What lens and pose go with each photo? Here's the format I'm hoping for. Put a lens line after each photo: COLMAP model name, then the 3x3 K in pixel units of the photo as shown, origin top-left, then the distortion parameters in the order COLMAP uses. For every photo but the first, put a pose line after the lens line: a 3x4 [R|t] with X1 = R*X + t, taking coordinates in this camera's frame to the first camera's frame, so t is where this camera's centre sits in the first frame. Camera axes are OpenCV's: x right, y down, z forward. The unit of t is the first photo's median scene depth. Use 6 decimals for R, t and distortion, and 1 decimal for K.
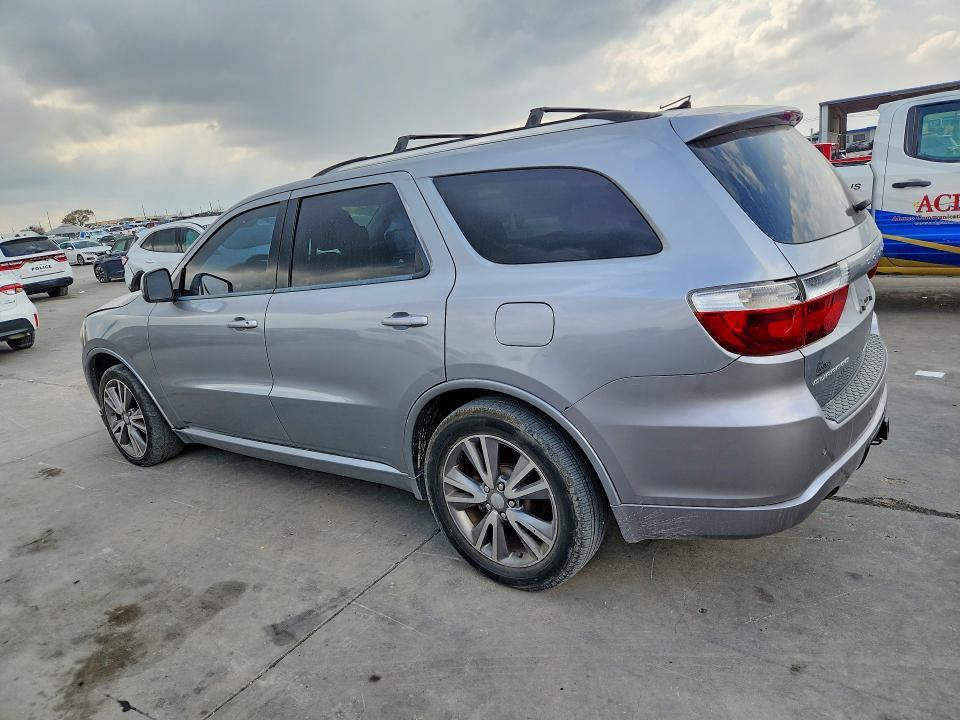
lens RADIAL K [[659.5, 0, 479.8], [0, 659.5, 357.2], [0, 0, 1]] dist [0.027315, -0.019402]
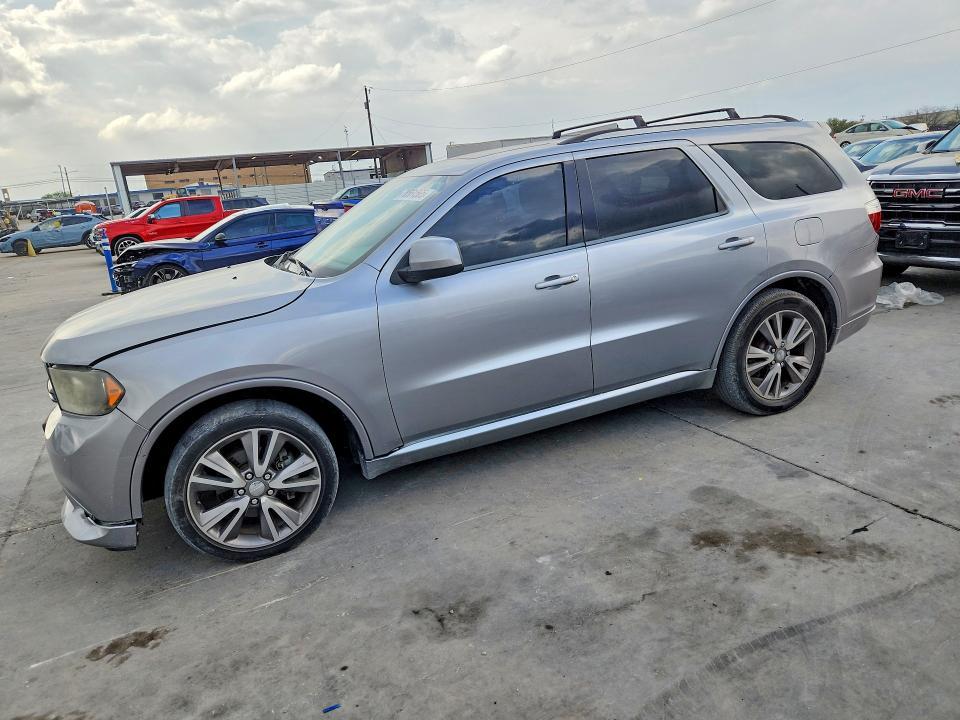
lens RADIAL K [[659.5, 0, 474.5], [0, 659.5, 357.5], [0, 0, 1]] dist [0.027315, -0.019402]
pose [[0.506700, -0.161113, 0.846935, -1.601046], [0.239898, 0.969932, 0.040986, -0.014170], [-0.828073, 0.182411, 0.530115, 0.737361]]
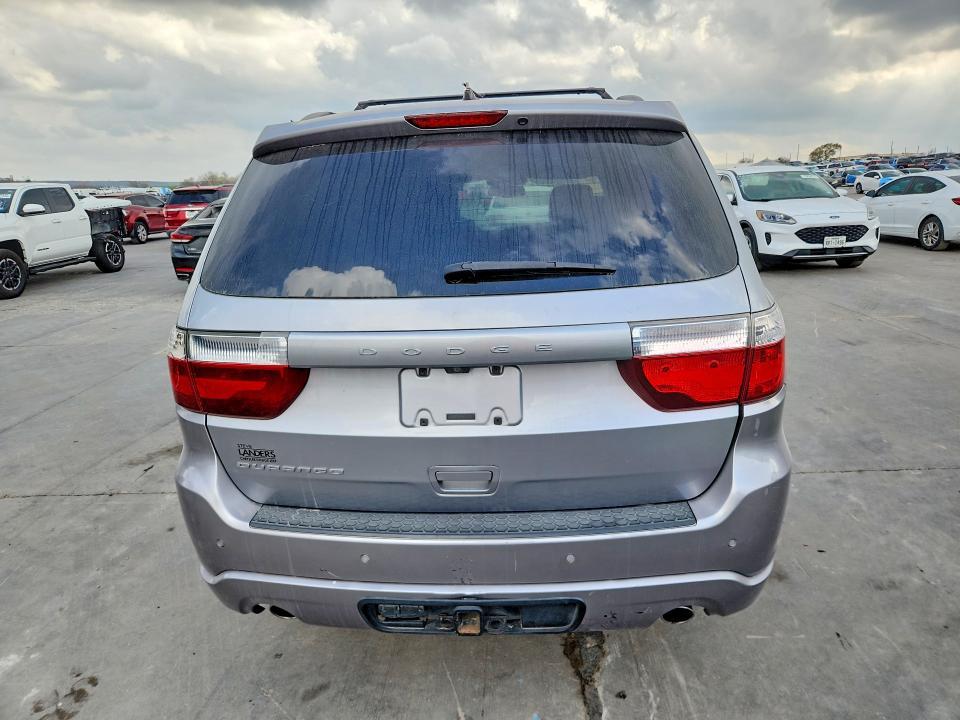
lens RADIAL K [[659.5, 0, 474.6], [0, 659.5, 363.9], [0, 0, 1]] dist [0.027315, -0.019402]
pose [[0.522164, 0.312015, -0.793720, 0.967931], [-0.229762, 0.947729, 0.221403, -0.244461], [0.821312, 0.066758, 0.566559, 0.594337]]
